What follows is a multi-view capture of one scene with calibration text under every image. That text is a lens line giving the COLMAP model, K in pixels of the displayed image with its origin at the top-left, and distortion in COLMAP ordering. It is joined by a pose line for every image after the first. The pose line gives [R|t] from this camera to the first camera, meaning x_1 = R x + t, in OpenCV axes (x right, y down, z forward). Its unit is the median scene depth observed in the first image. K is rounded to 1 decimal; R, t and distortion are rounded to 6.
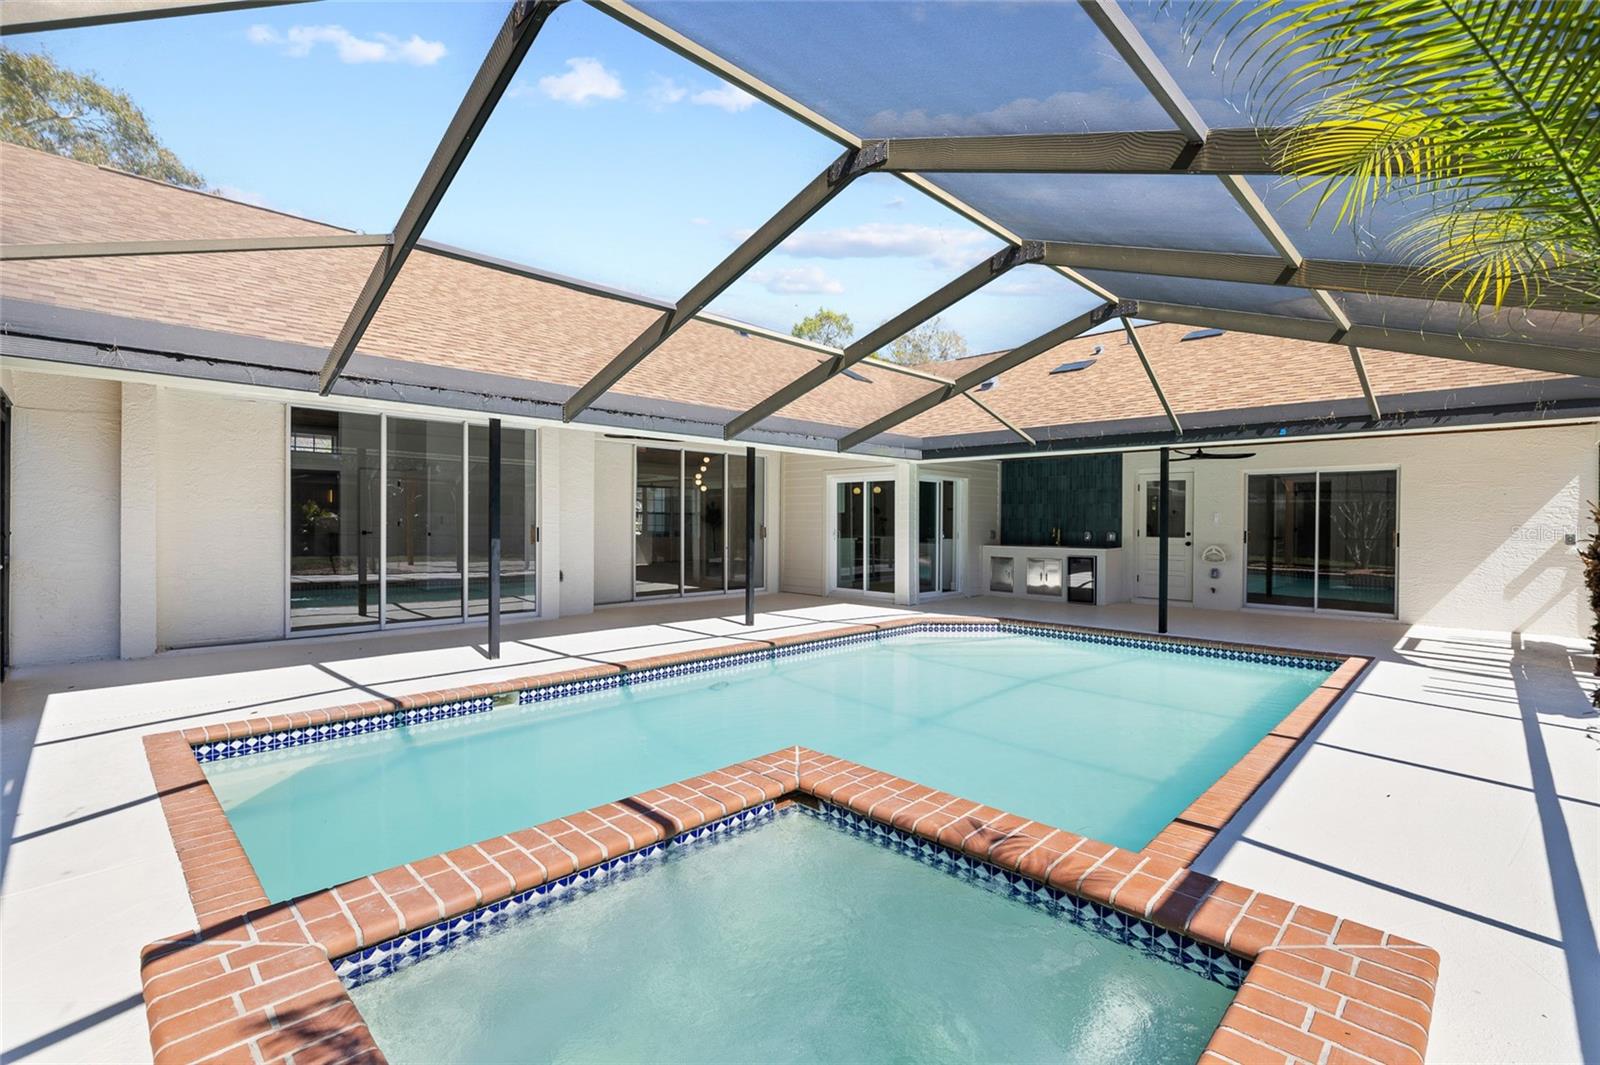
lens RADIAL K [[716.7, 0, 804.8], [0, 716.7, 538.1], [0, 0, 1]] dist [-0.006954, 0.001158]
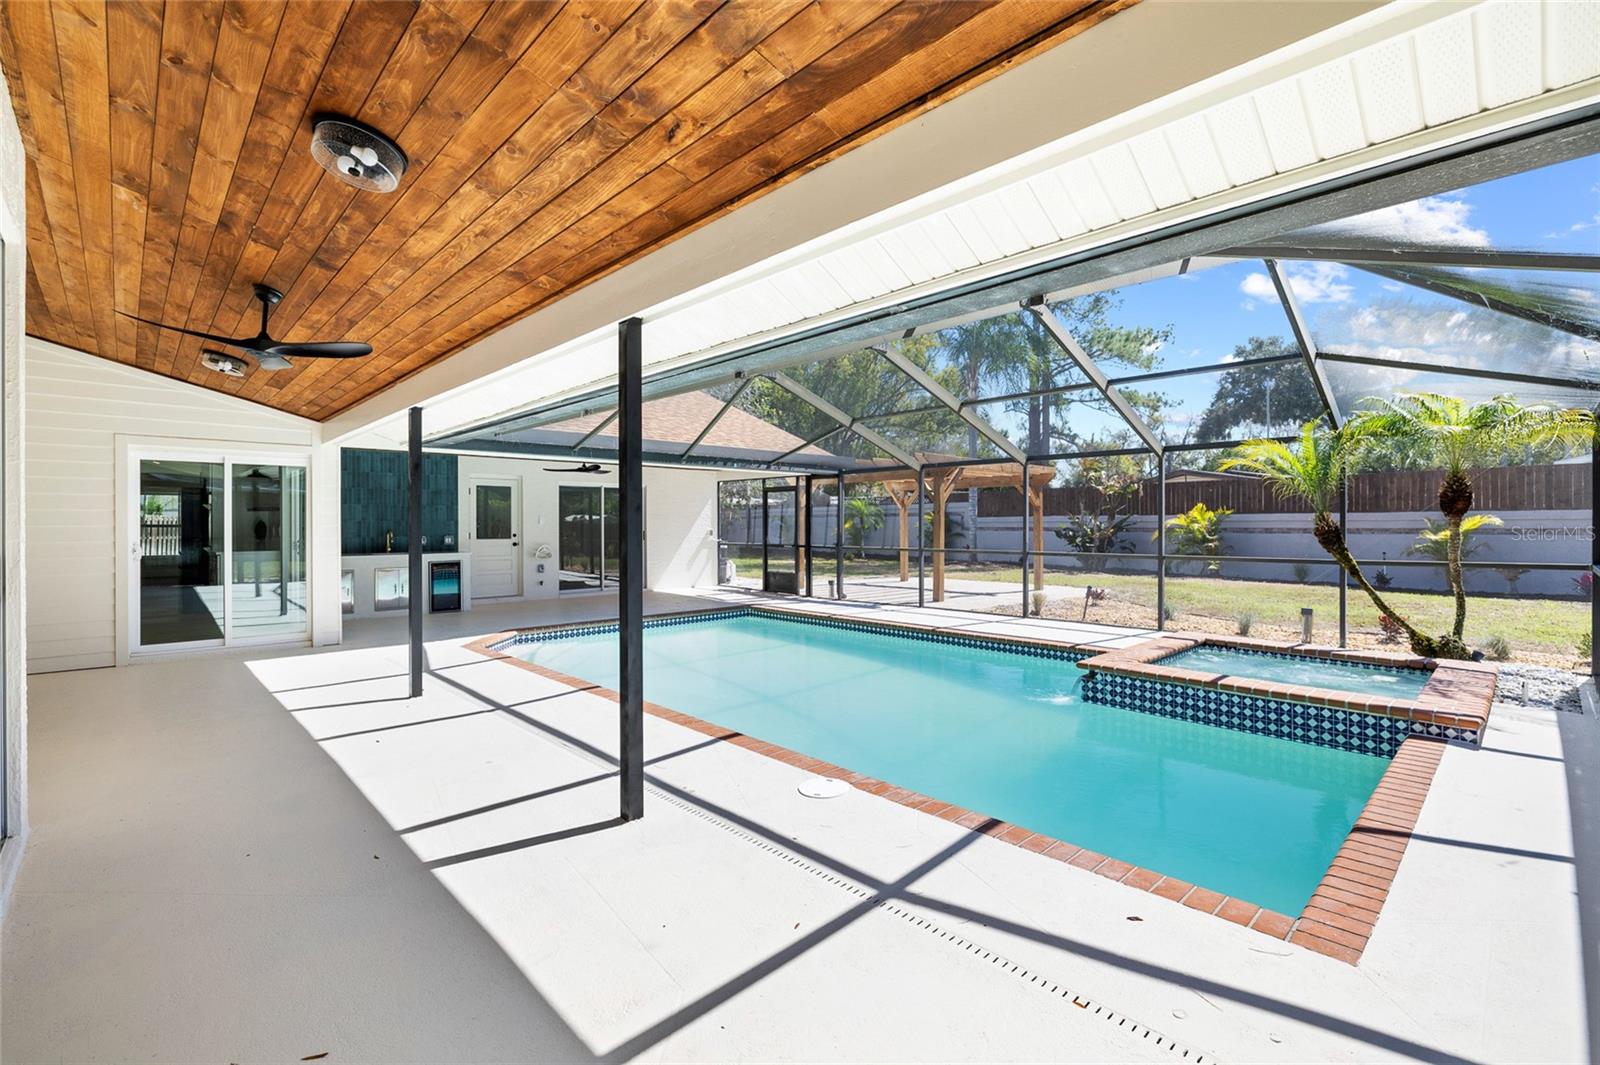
lens RADIAL K [[716.7, 0, 795.0], [0, 716.7, 525.4], [0, 0, 1]] dist [-0.006954, 0.001158]
pose [[0.030319, -0.005141, 0.999527, -0.529890], [0.028073, 0.999597, 0.004290, -0.013413], [-0.999146, 0.027930, 0.030451, 0.505541]]
